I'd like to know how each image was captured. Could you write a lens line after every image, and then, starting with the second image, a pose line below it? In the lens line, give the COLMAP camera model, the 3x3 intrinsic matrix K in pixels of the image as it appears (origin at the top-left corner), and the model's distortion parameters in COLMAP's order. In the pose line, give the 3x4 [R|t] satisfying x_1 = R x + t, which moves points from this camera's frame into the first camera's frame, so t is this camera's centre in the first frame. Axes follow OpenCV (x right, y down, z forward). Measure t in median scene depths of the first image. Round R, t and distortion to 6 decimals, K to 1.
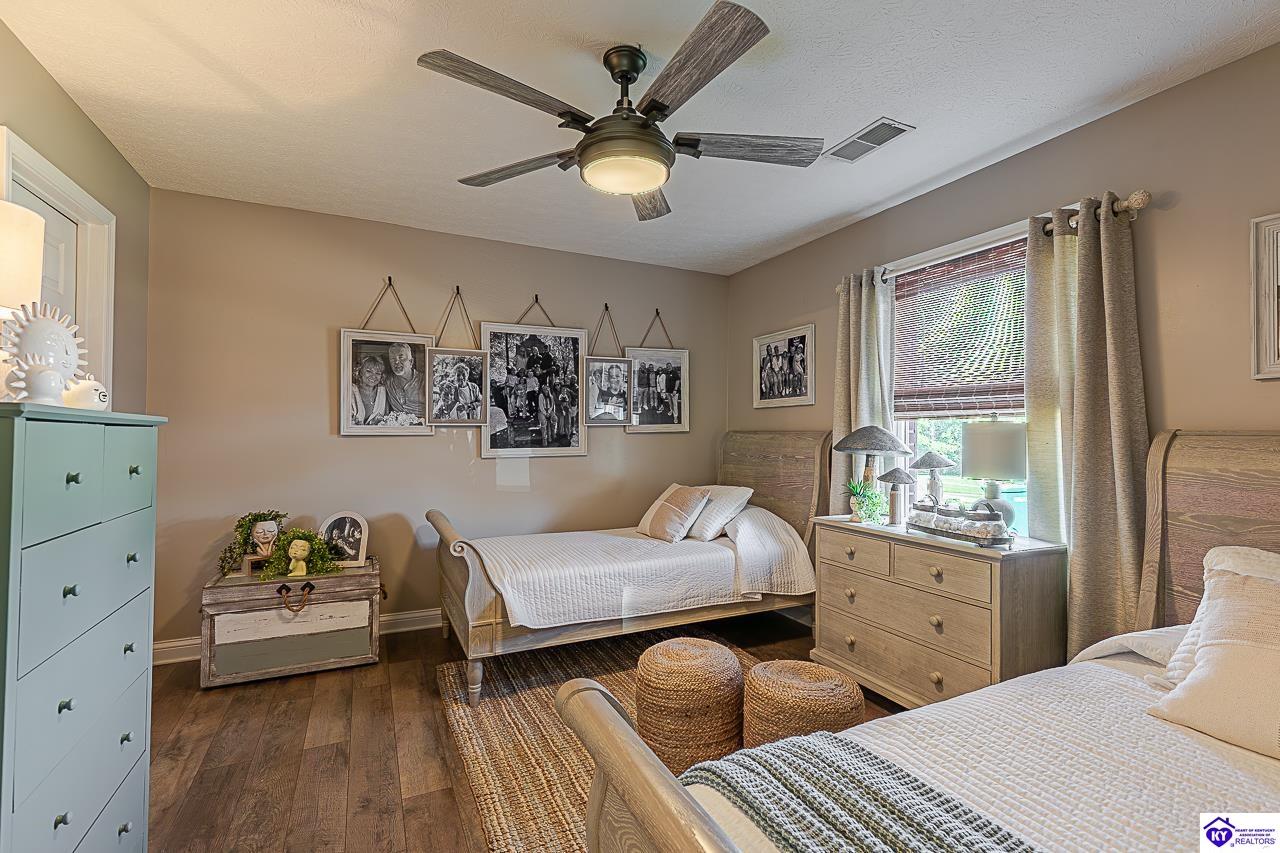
lens RADIAL K [[576.0, 0, 646.2], [0, 576.0, 427.7], [0, 0, 1]] dist [0.007829, -0.001321]
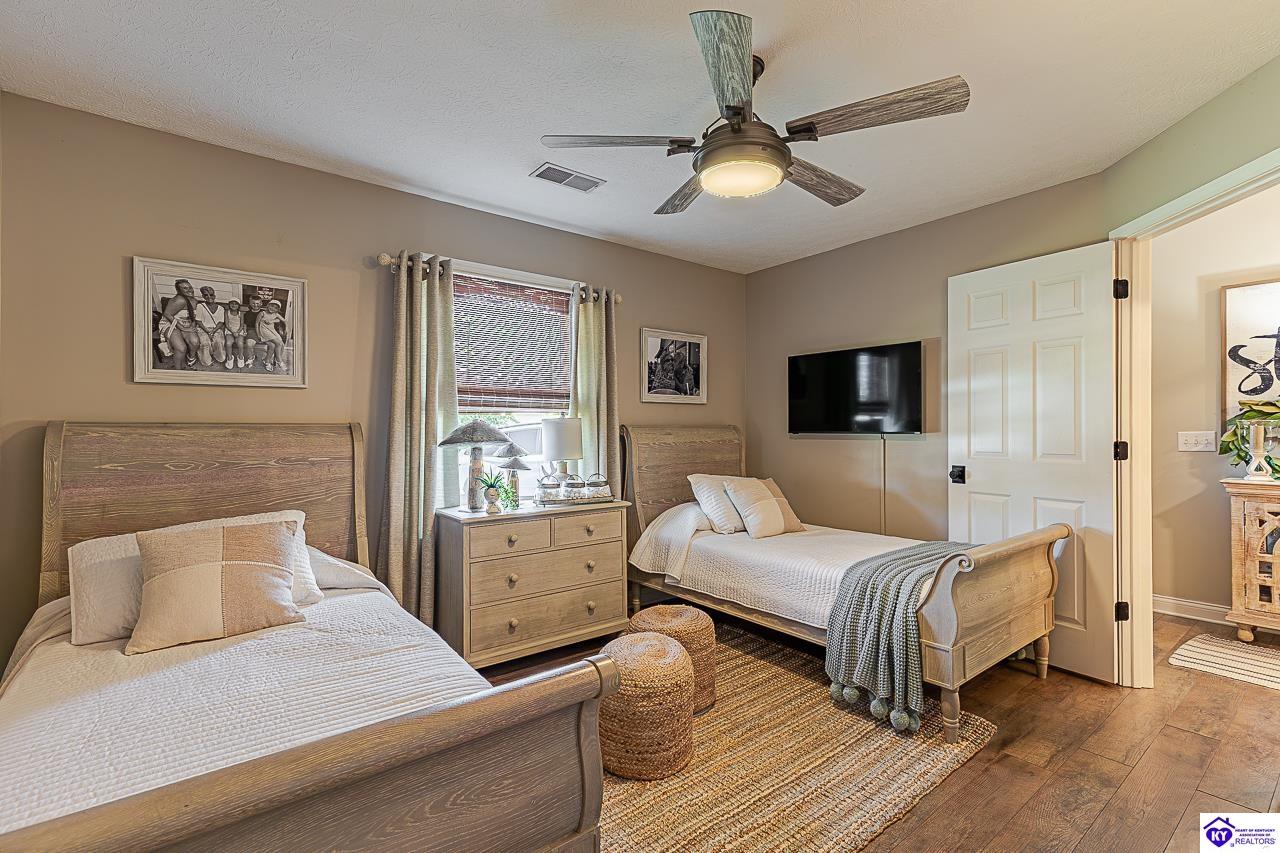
lens RADIAL K [[576.0, 0, 646.2], [0, 576.0, 427.7], [0, 0, 1]] dist [0.007829, -0.001321]
pose [[-0.213863, -0.002002, 0.976862, -0.508011], [-0.008661, 0.999962, 0.000153, 0.006680], [-0.976825, -0.008428, -0.213873, 0.692539]]
